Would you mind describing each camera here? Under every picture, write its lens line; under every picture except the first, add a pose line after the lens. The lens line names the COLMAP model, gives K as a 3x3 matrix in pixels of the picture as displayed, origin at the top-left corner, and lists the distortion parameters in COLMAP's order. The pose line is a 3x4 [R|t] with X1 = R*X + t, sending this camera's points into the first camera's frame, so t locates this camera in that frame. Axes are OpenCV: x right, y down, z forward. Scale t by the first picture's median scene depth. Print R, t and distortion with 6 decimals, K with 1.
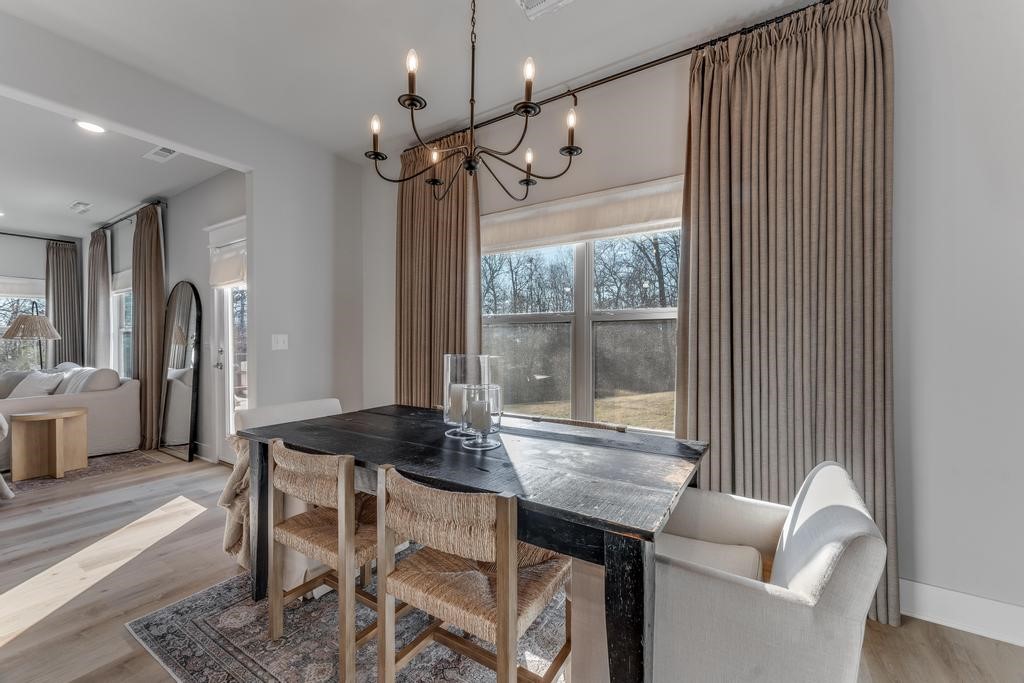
lens RADIAL K [[410.3, 0, 514.7], [0, 410.3, 343.4], [0, 0, 1]] dist [0.000072, 0.000141]
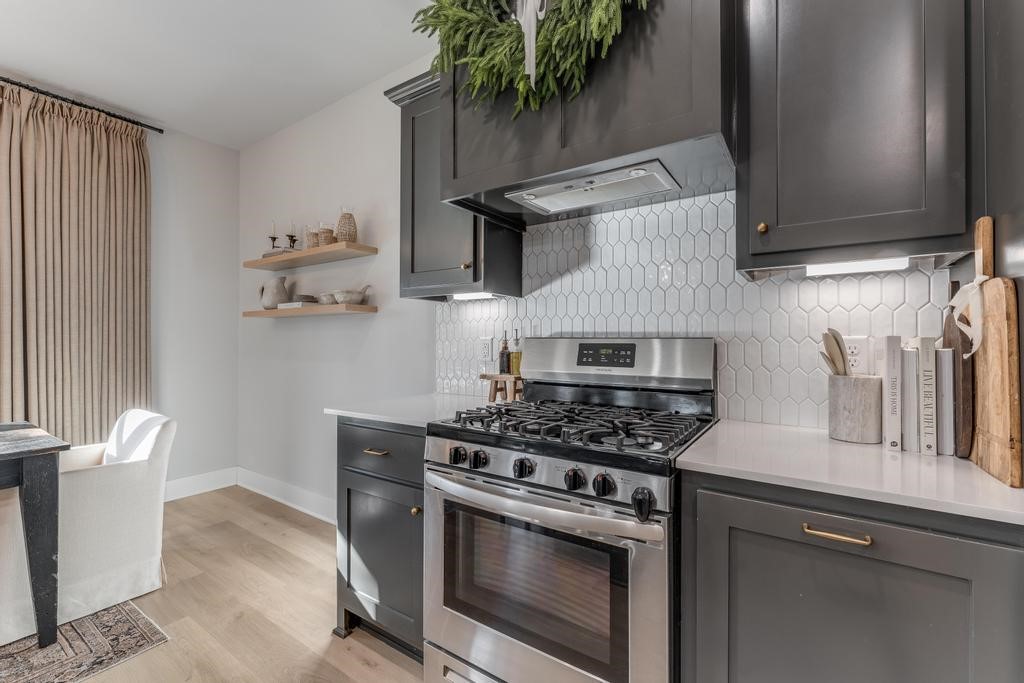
lens RADIAL K [[427.9, 0, 513.7], [0, 427.9, 337.8], [0, 0, 1]] dist [0.000845, 0.000168]
pose [[0.034803, 0.004563, 0.999384, -0.695119], [0.006881, 0.999965, -0.004806, -0.001003], [-0.999370, 0.007044, 0.034771, -0.488842]]
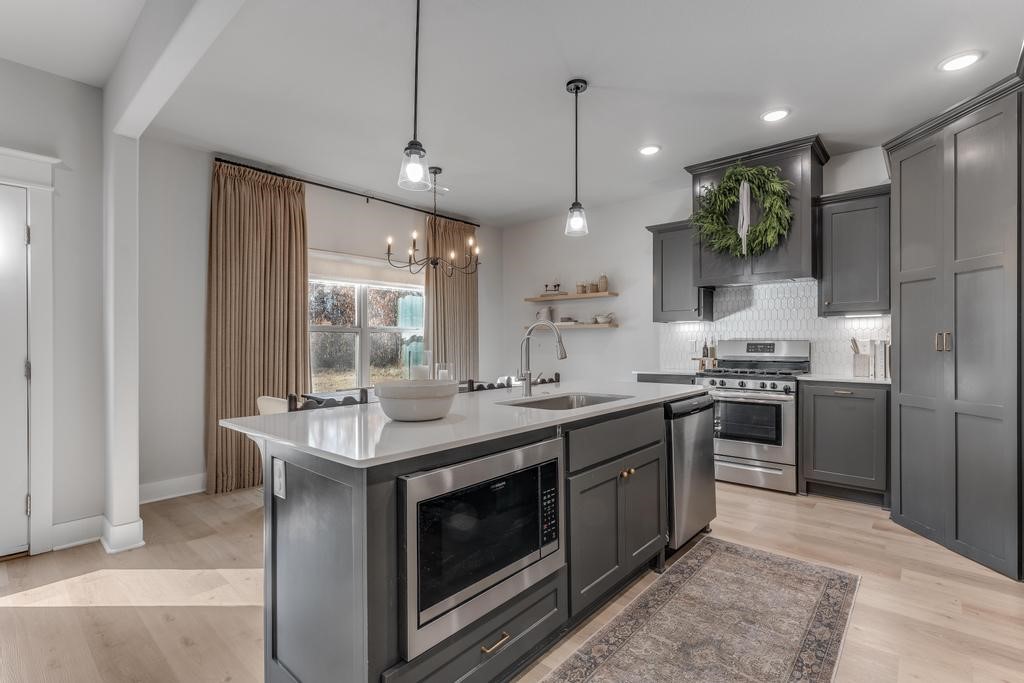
lens RADIAL K [[471.8, 0, 514.2], [0, 471.8, 342.6], [0, 0, 1]] dist [-0.000558, -0.000014]
pose [[0.157750, -0.001846, 0.987477, -2.239770], [0.011023, 0.999939, 0.000108, -0.007915], [-0.987418, 0.010868, 0.157761, 0.163556]]
